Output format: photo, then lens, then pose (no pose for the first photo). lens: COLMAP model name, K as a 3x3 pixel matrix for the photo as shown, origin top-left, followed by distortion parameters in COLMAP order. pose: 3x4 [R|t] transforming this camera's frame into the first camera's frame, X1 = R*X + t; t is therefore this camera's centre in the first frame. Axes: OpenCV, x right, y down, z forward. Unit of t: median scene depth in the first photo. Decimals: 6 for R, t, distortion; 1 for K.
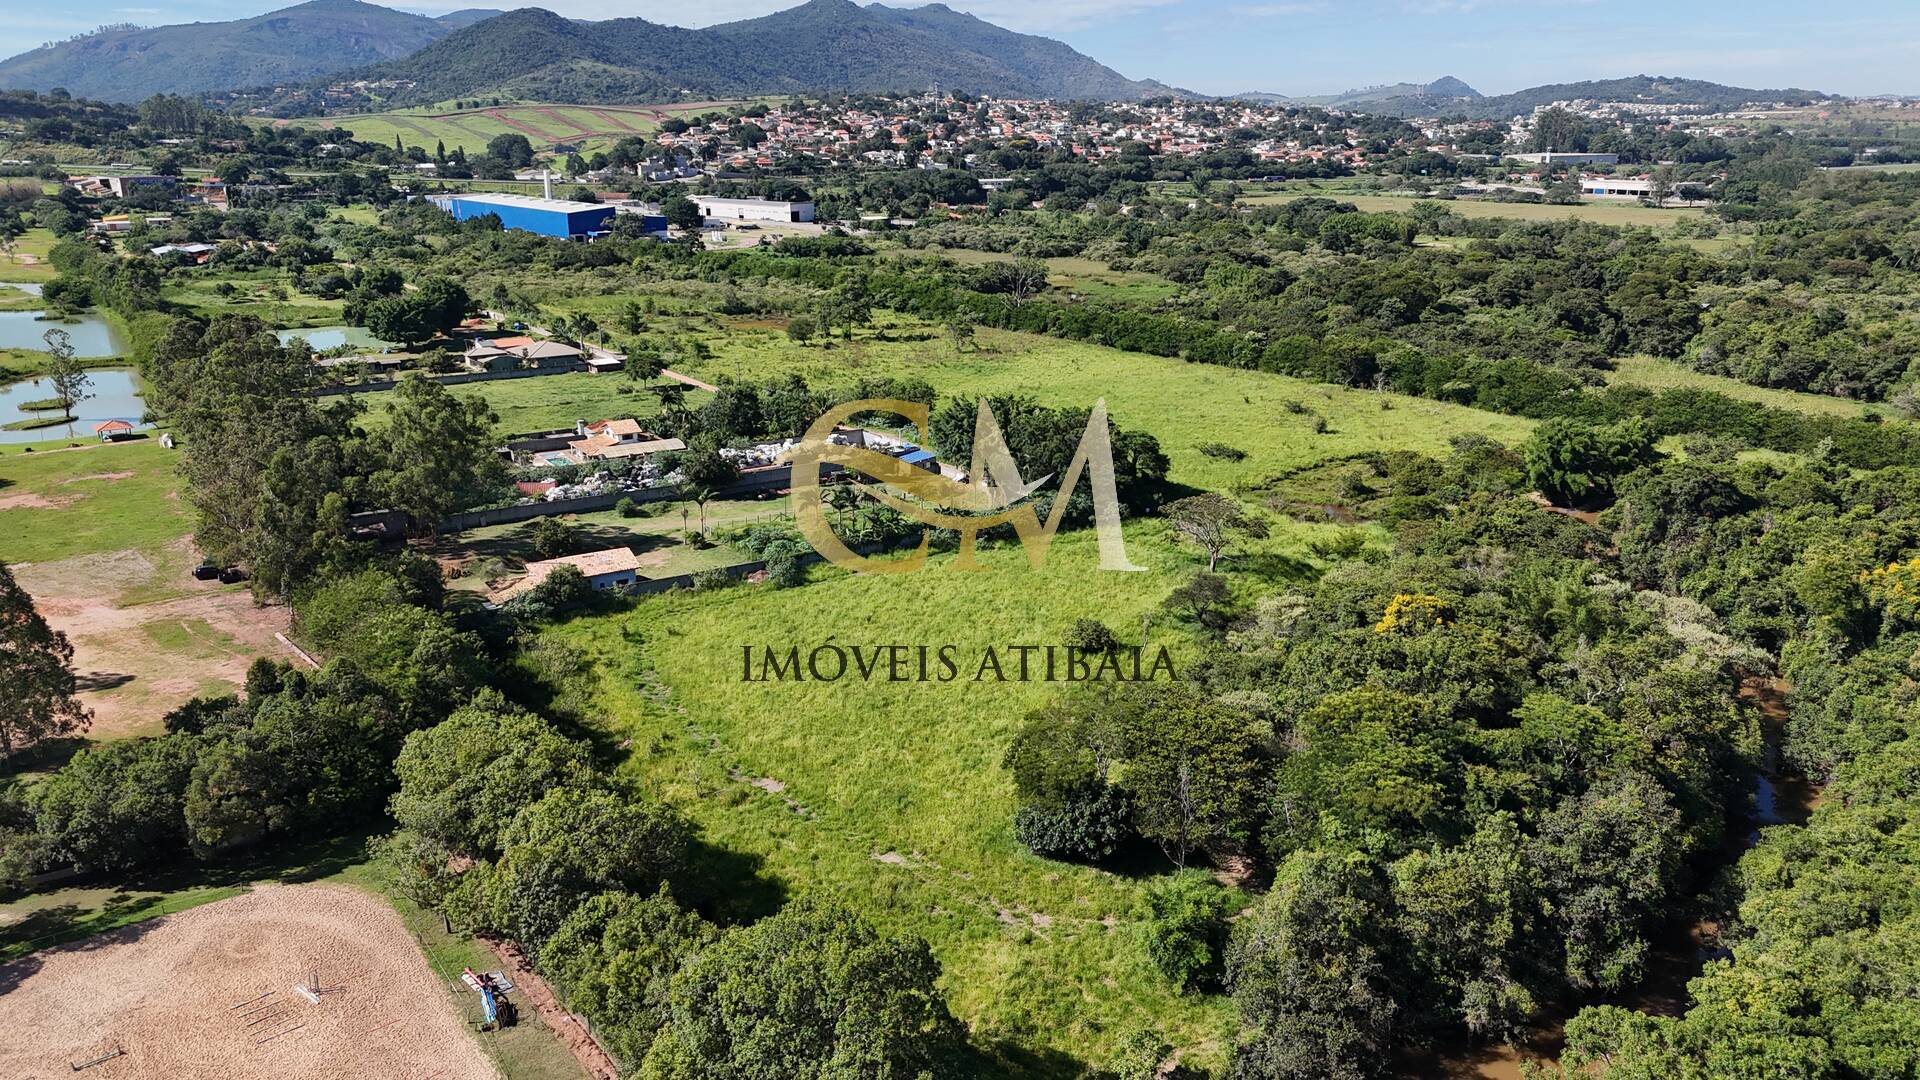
lens RADIAL K [[1404.5, 0, 961.4], [0, 1404.5, 541.5], [0, 0, 1]] dist [0.076409, -0.077484]
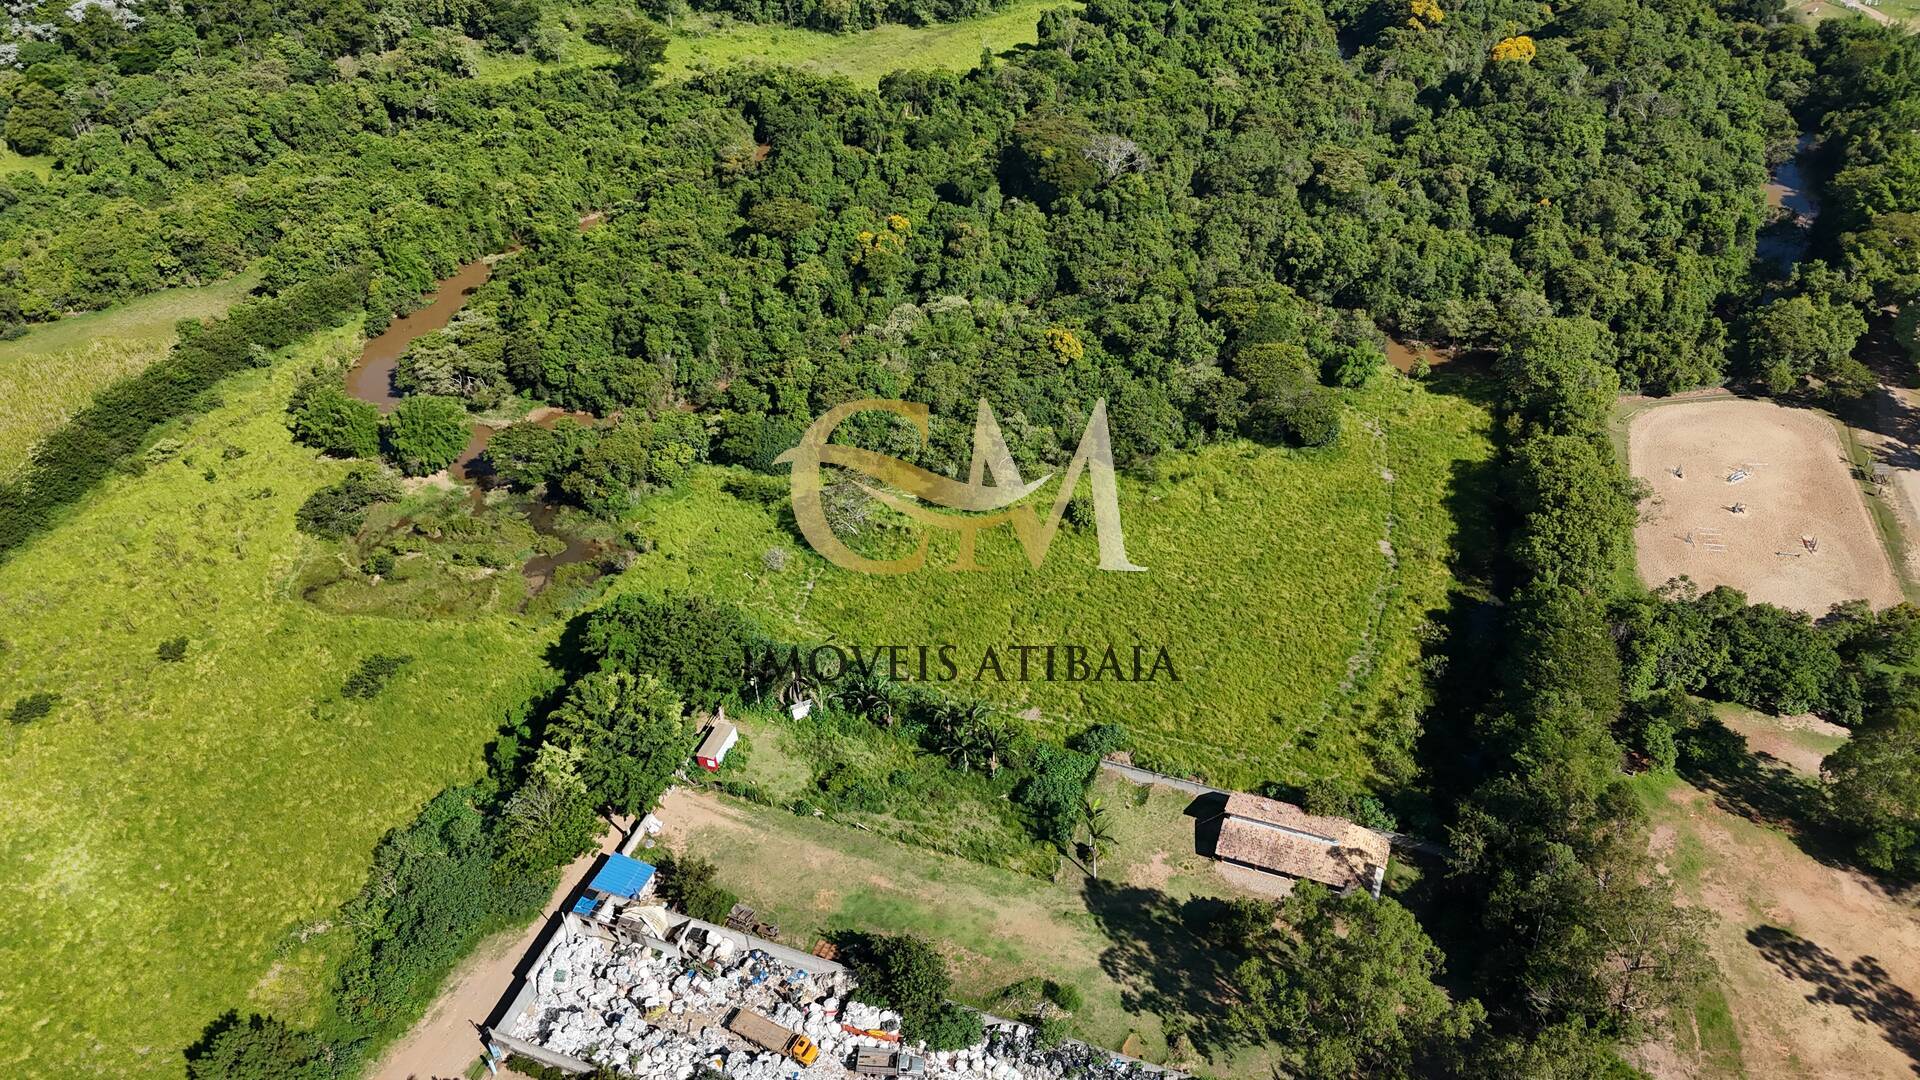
lens RADIAL K [[1404.5, 0, 969.4], [0, 1404.5, 553.9], [0, 0, 1]] dist [0.076409, -0.077484]
pose [[-0.591372, -0.471249, 0.654373, -0.490164], [0.267674, 0.650751, 0.710545, -0.586427], [-0.760677, 0.595355, -0.258695, 0.954985]]
